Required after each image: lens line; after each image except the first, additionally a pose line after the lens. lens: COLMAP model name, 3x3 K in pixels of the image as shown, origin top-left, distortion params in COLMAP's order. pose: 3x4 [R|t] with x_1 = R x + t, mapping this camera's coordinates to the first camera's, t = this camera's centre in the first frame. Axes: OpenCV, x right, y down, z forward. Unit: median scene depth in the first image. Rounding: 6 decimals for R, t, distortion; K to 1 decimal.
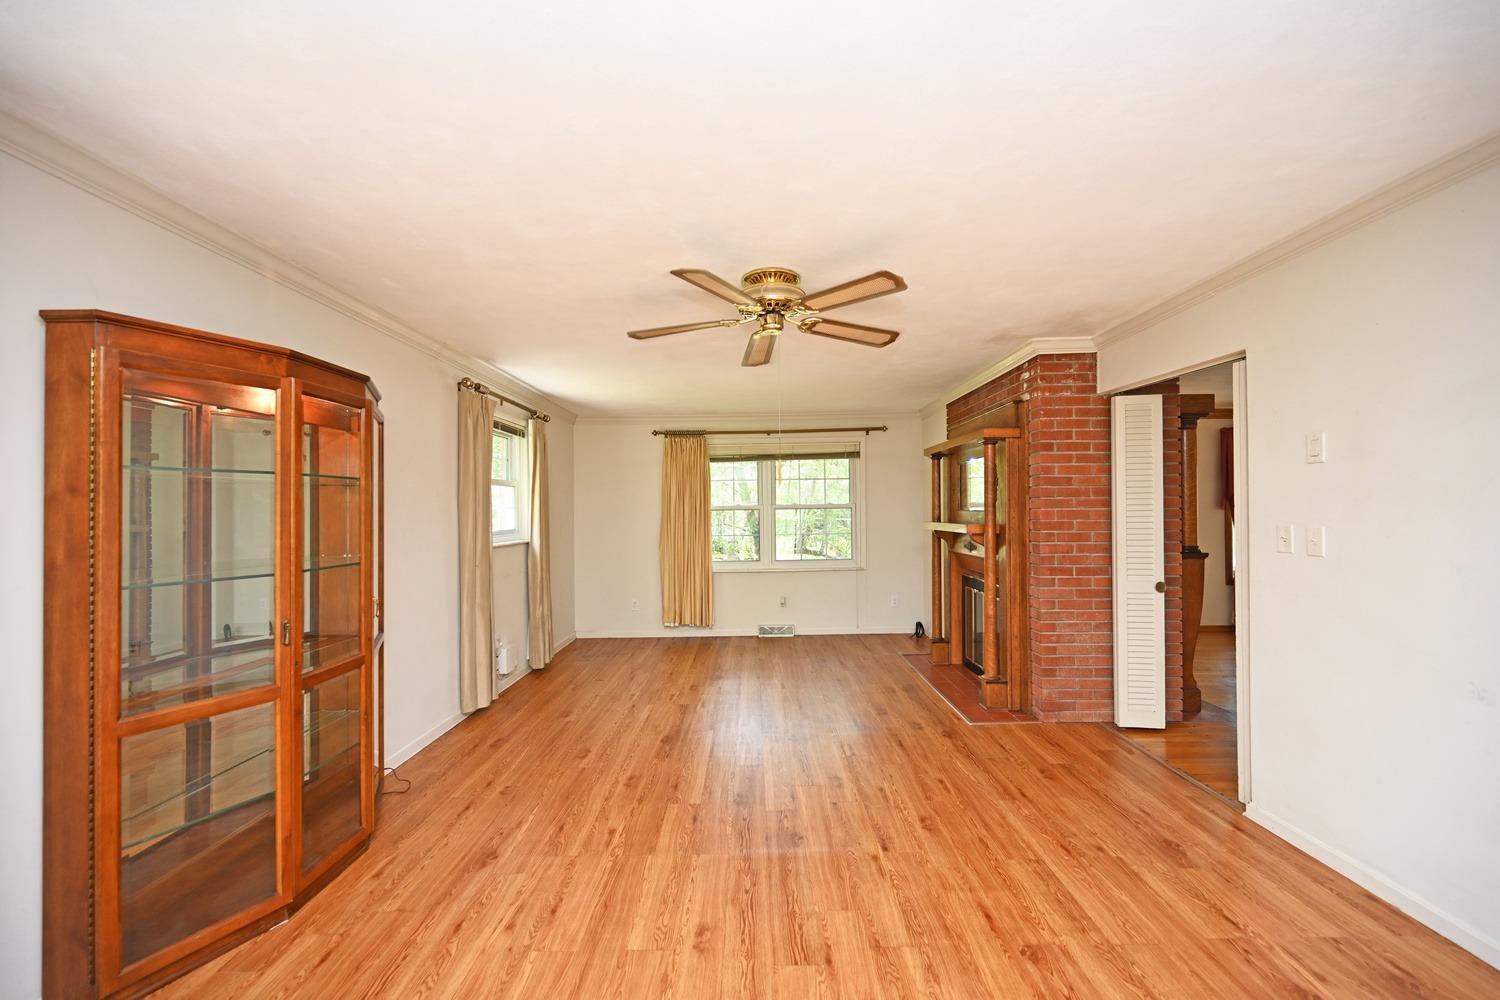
lens RADIAL K [[591.1, 0, 746.3], [0, 591.1, 506.2], [0, 0, 1]] dist [-0.000075, -0.000153]
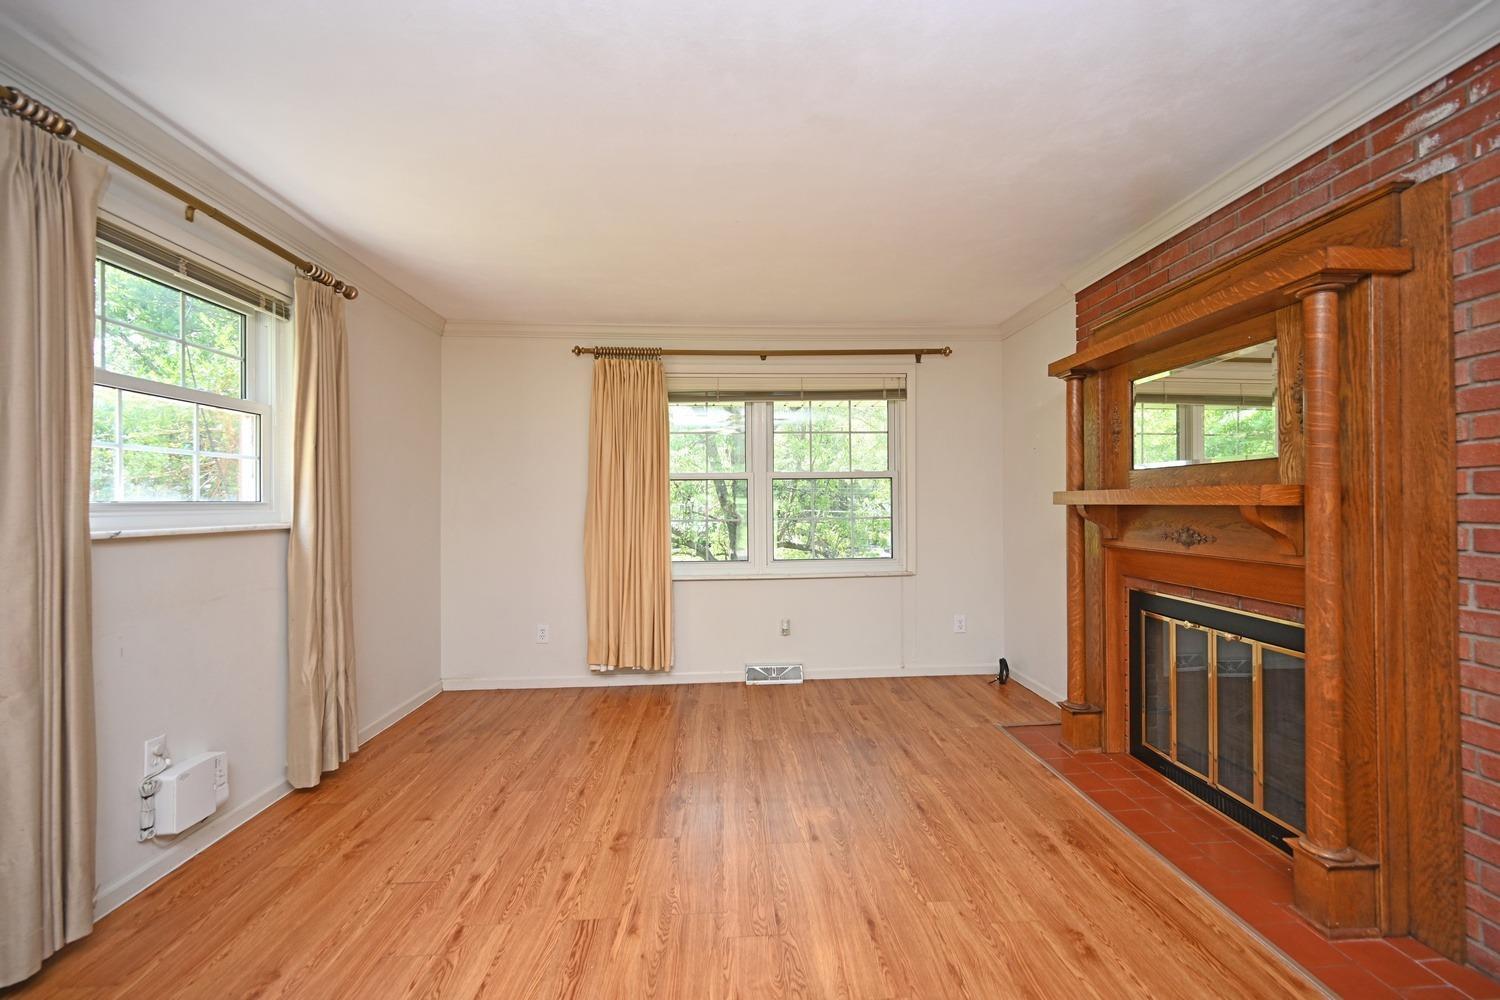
lens RADIAL K [[591.1, 0, 751.8], [0, 591.1, 497.0], [0, 0, 1]] dist [-0.000075, -0.000153]
pose [[0.998154, 0.004935, 0.060539, -0.011862], [-0.004664, 0.999978, -0.004619, 0.028715], [-0.060561, 0.004329, 0.998155, 0.390646]]
